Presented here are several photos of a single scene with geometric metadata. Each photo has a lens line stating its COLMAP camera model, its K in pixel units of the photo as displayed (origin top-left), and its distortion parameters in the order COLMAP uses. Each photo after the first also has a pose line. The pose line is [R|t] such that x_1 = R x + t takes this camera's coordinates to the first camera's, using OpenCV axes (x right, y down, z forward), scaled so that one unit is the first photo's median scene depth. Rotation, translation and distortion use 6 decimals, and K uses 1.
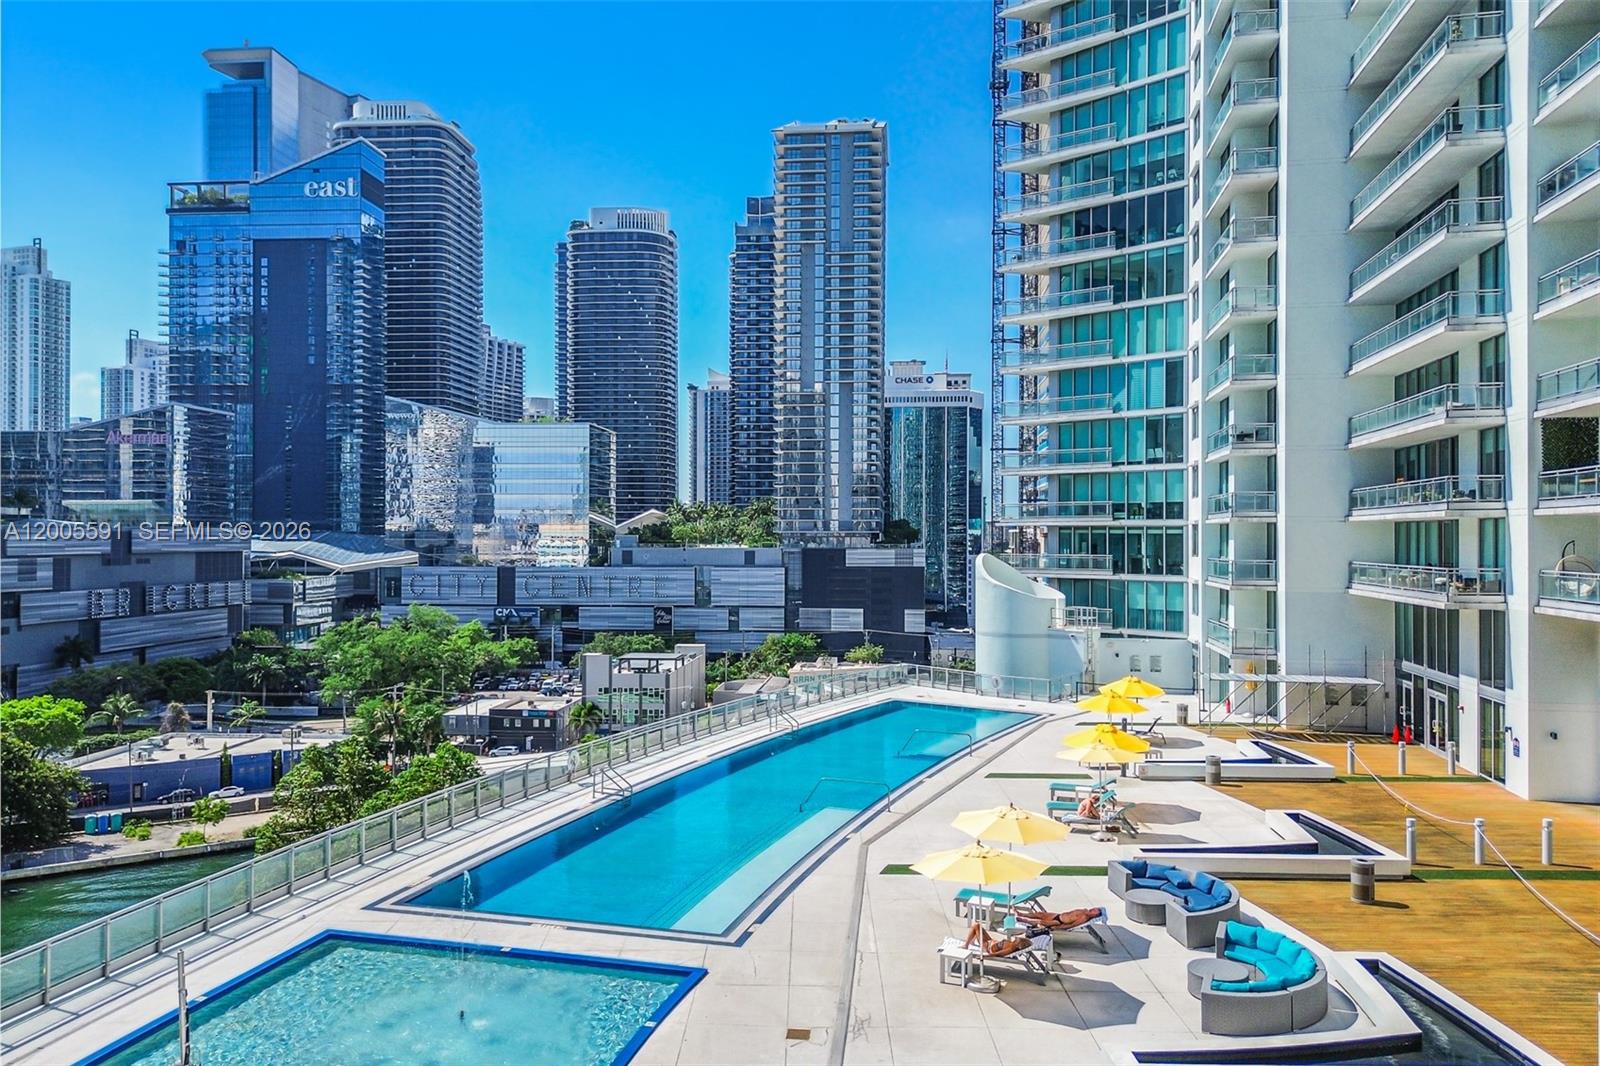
lens RADIAL K [[1133.1, 0, 800.0], [0, 1133.1, 533.0], [0, 0, 1]] dist [0.070527, -0.067444]
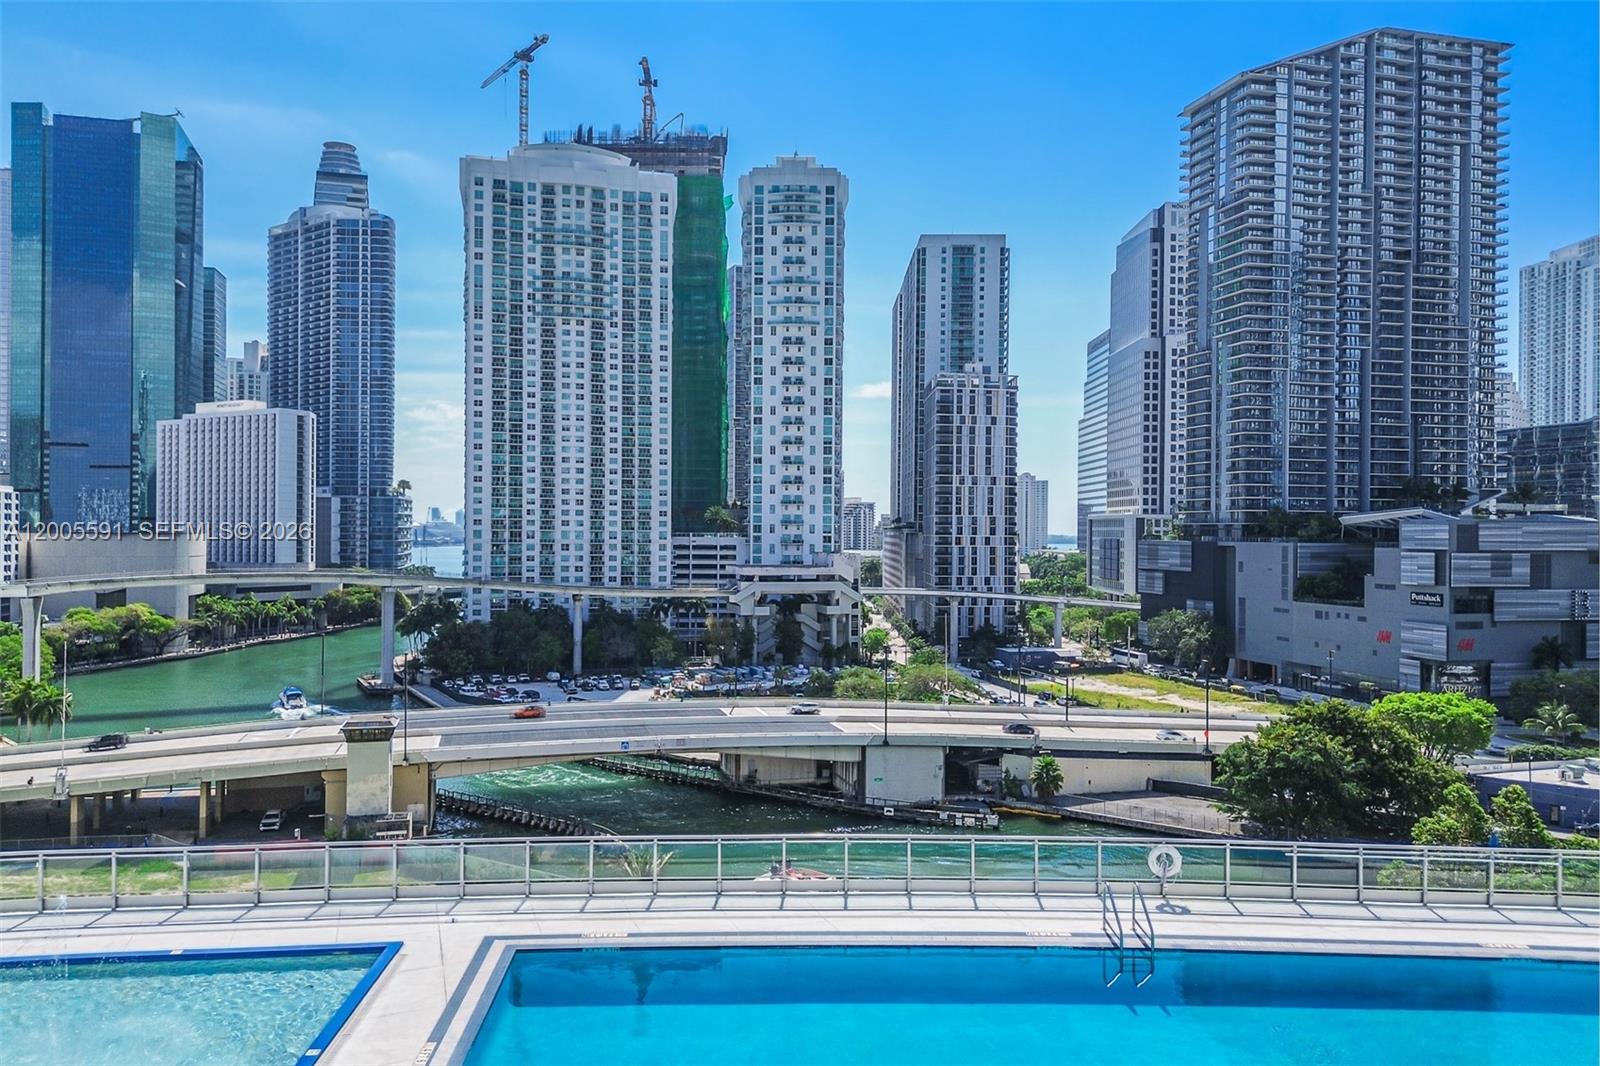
lens RADIAL K [[1134.2, 0, 802.5], [0, 1134.2, 532.8], [0, 0, 1]] dist [0.081535, -0.084868]
pose [[0.342234, 0.000349, -0.939615, 0.036320], [-0.001095, 0.999999, -0.000028, 0.003694], [0.939614, 0.001039, 0.342234, 0.075975]]
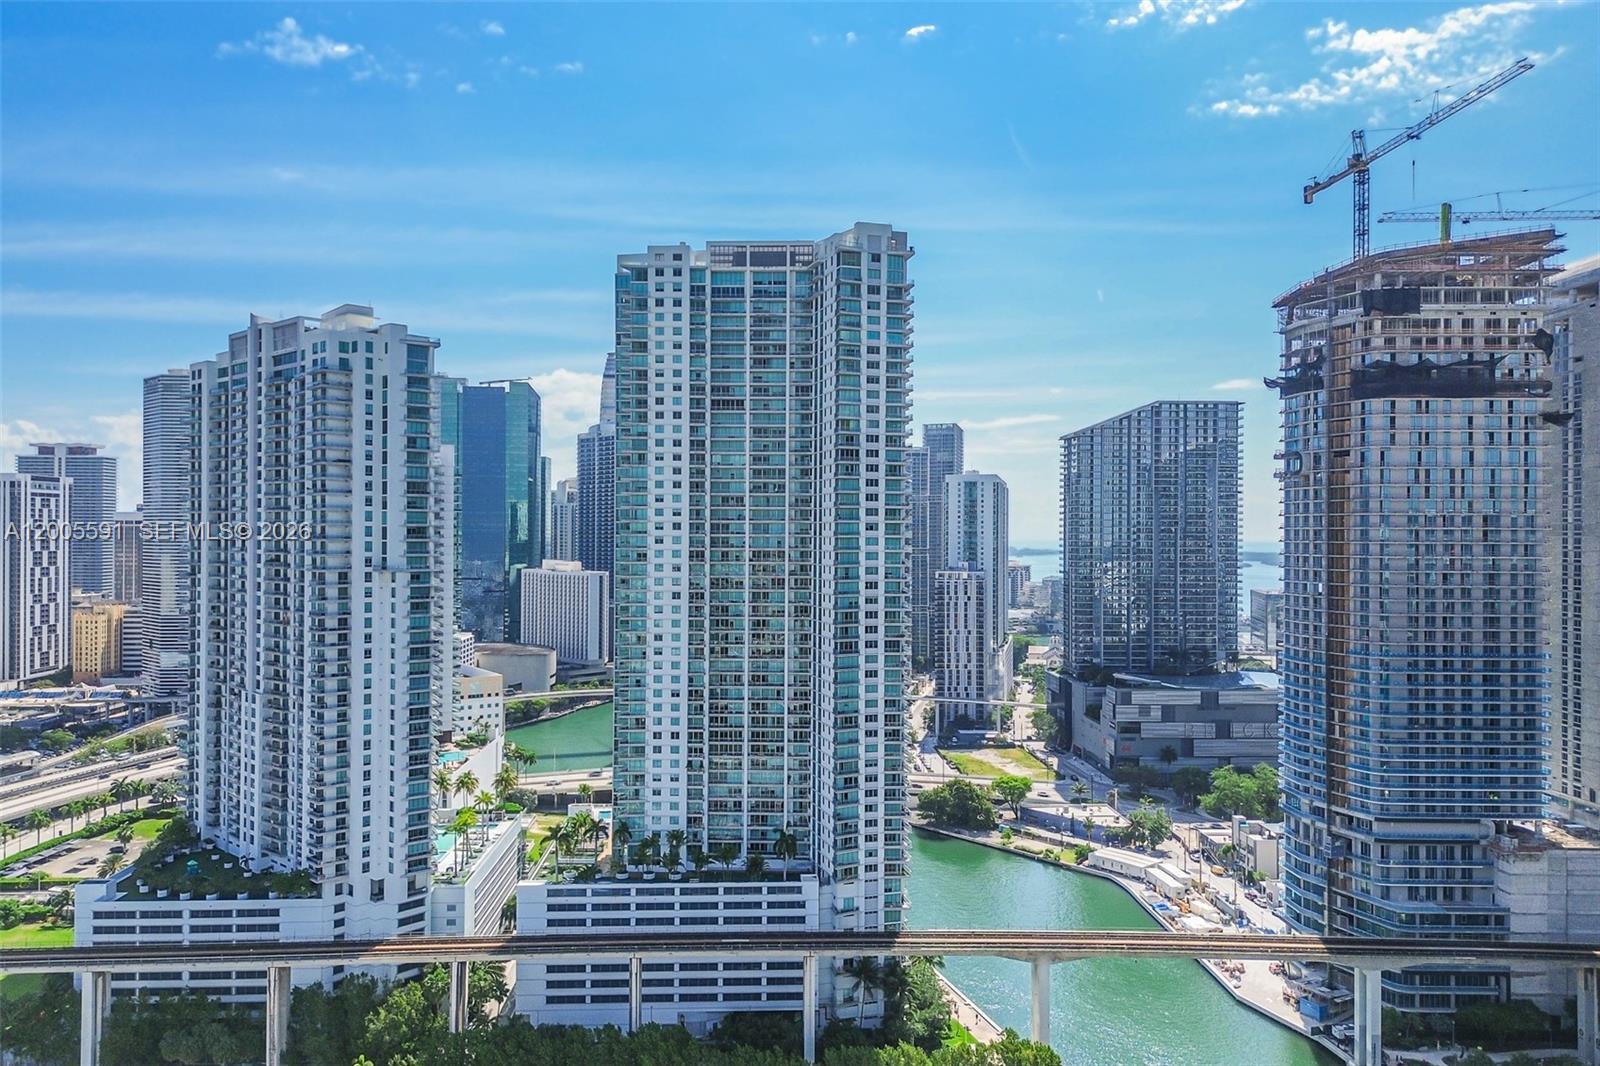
lens RADIAL K [[1143.1, 0, 799.5], [0, 1143.1, 530.4], [0, 0, 1]] dist [0.100937, -0.132787]
pose [[0.132833, -0.006173, -0.991119, 0.953249], [0.000906, 0.999981, -0.006107, -0.204634], [0.991138, -0.000087, 0.132836, 0.077101]]
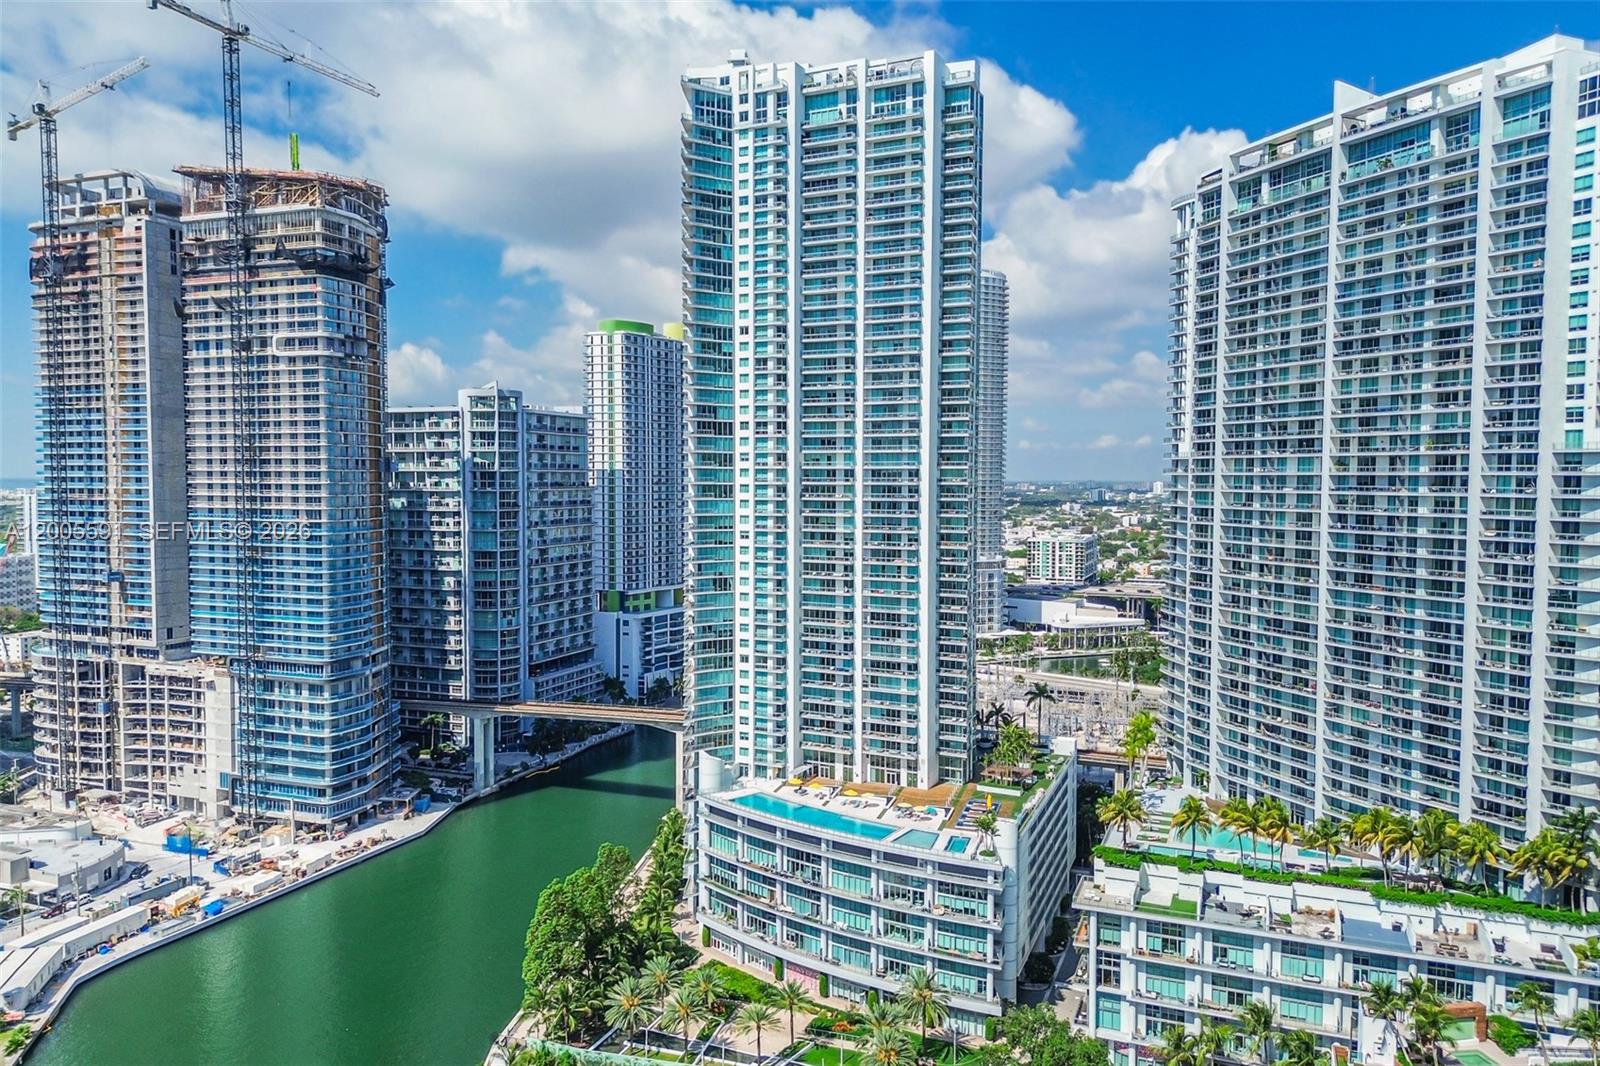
lens RADIAL K [[1133.1, 0, 800.0], [0, 1133.1, 533.0], [0, 0, 1]] dist [0.070527, -0.067444]
pose [[0.284646, -0.048866, 0.957386, -0.605641], [-0.007833, 0.998548, 0.053296, -0.165940], [-0.958601, -0.022669, 0.283850, -0.043682]]
